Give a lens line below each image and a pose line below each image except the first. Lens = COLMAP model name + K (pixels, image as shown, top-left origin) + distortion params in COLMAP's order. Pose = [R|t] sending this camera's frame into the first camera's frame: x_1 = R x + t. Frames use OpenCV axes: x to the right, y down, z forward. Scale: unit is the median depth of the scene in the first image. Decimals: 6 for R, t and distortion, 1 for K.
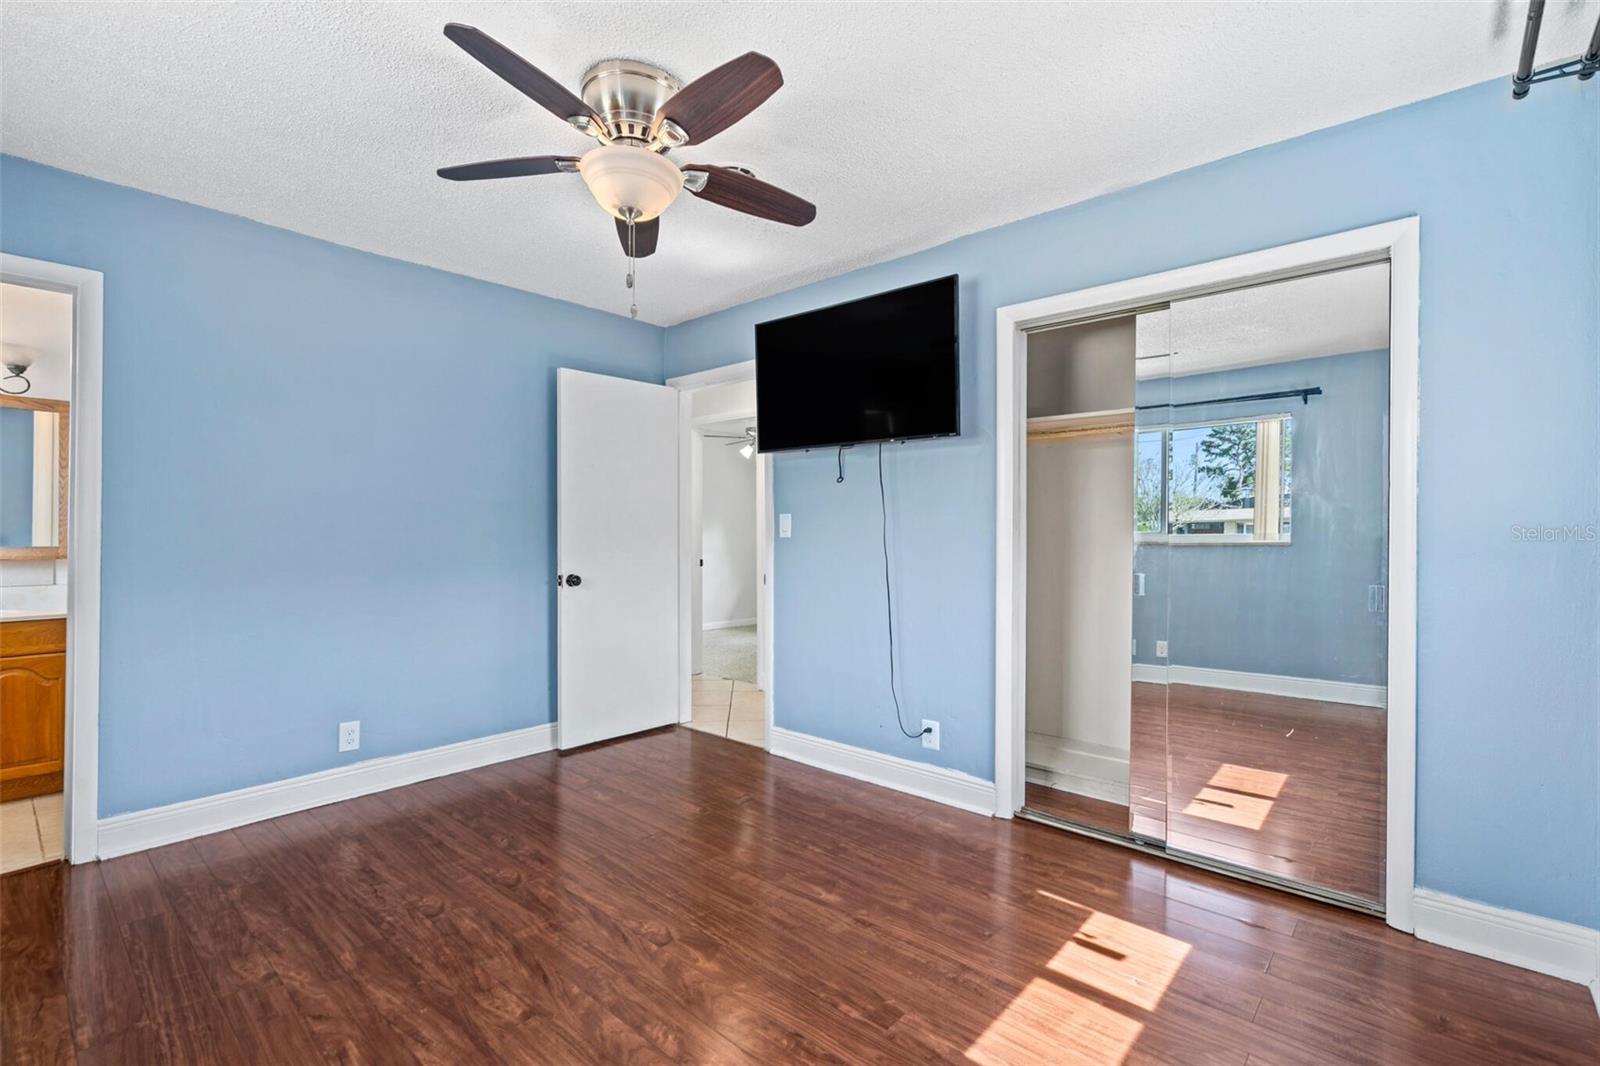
lens RADIAL K [[723.2, 0, 786.8], [0, 723.2, 531.5], [0, 0, 1]] dist [-0.009804, 0.002459]
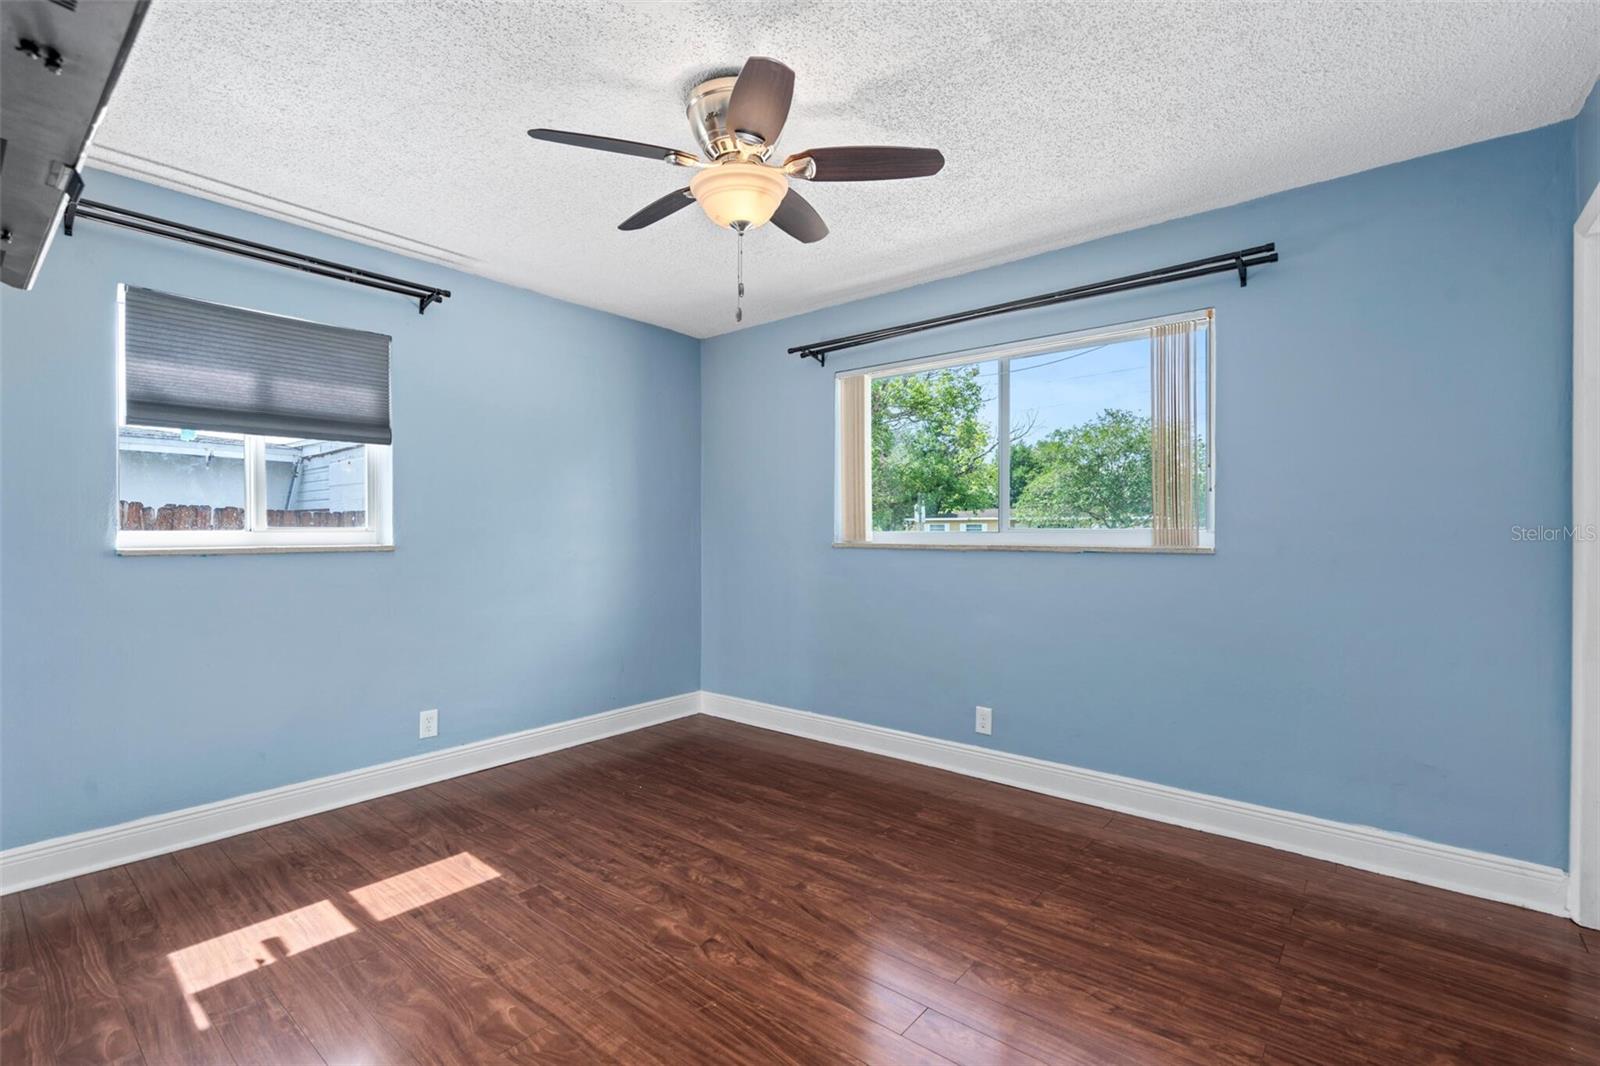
lens RADIAL K [[723.2, 0, 807.3], [0, 723.2, 529.5], [0, 0, 1]] dist [-0.009804, 0.002459]
pose [[-0.998242, 0.000800, -0.059260, -0.237053], [0.001116, 0.999985, -0.005304, 0.002426], [0.059255, -0.005361, -0.998228, 1.925273]]
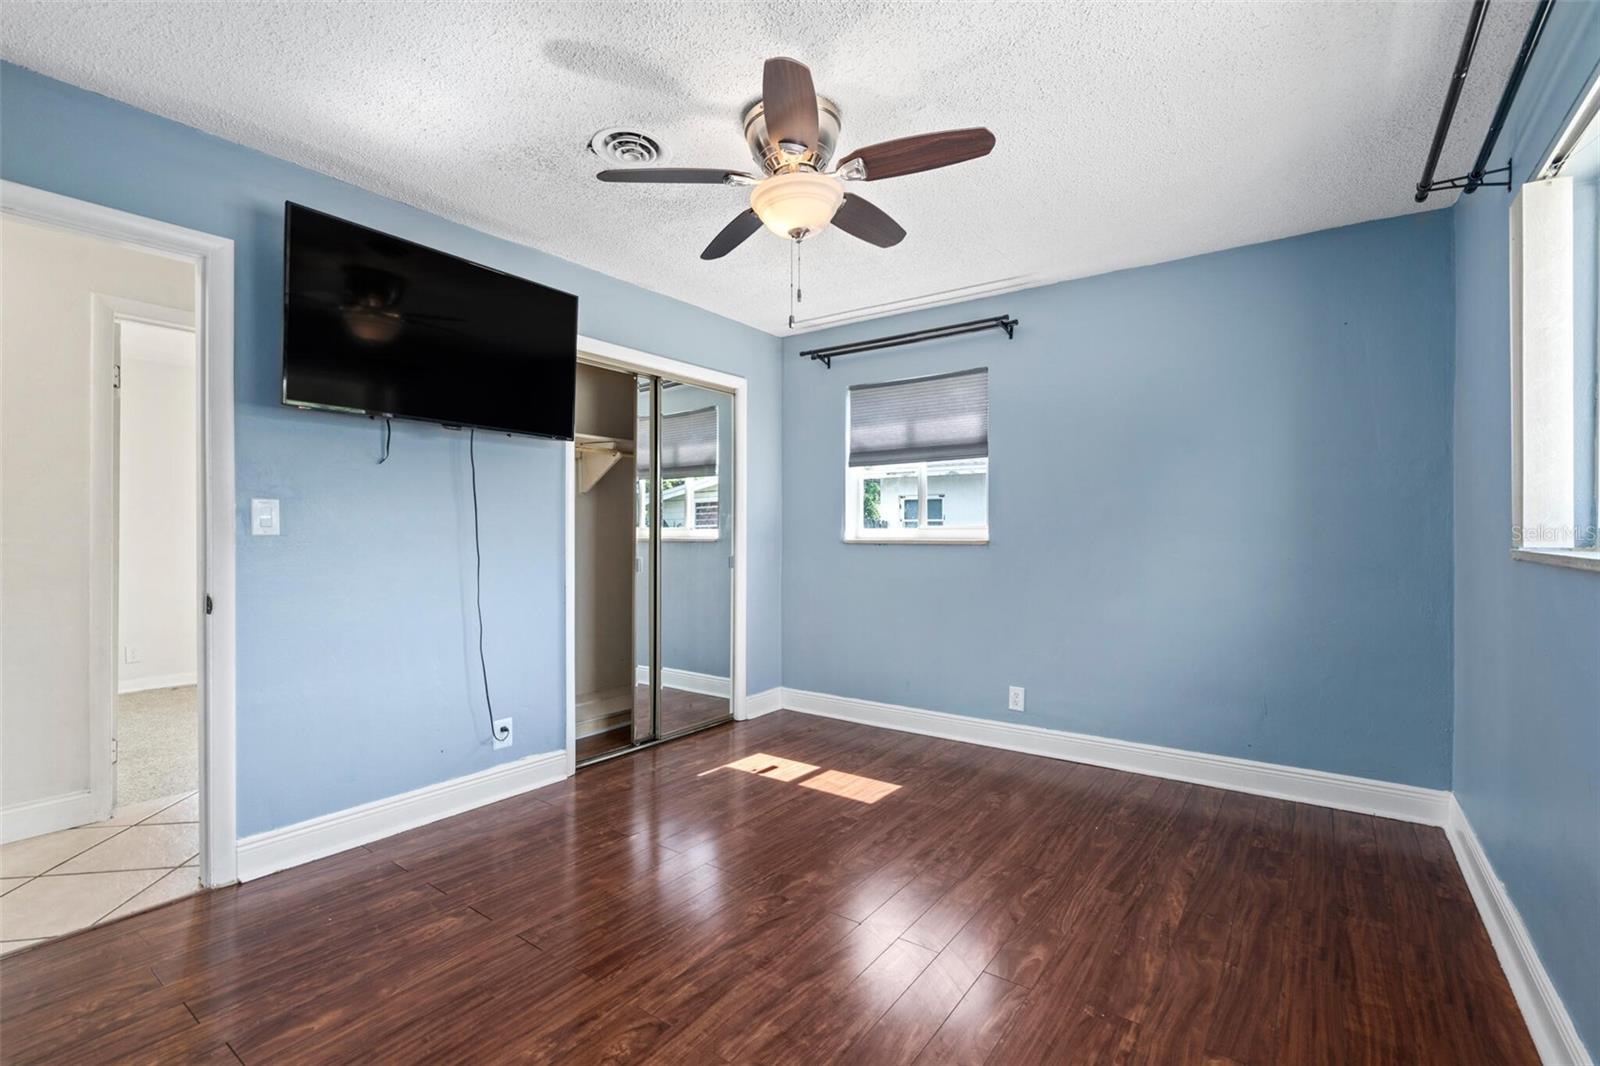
lens RADIAL K [[723.2, 0, 789.9], [0, 723.2, 537.9], [0, 0, 1]] dist [-0.009804, 0.002459]
pose [[-0.102405, -0.008862, 0.994703, -1.217085], [-0.003726, 0.999957, 0.008525, 0.005590], [-0.994736, -0.002834, -0.102433, 1.055770]]
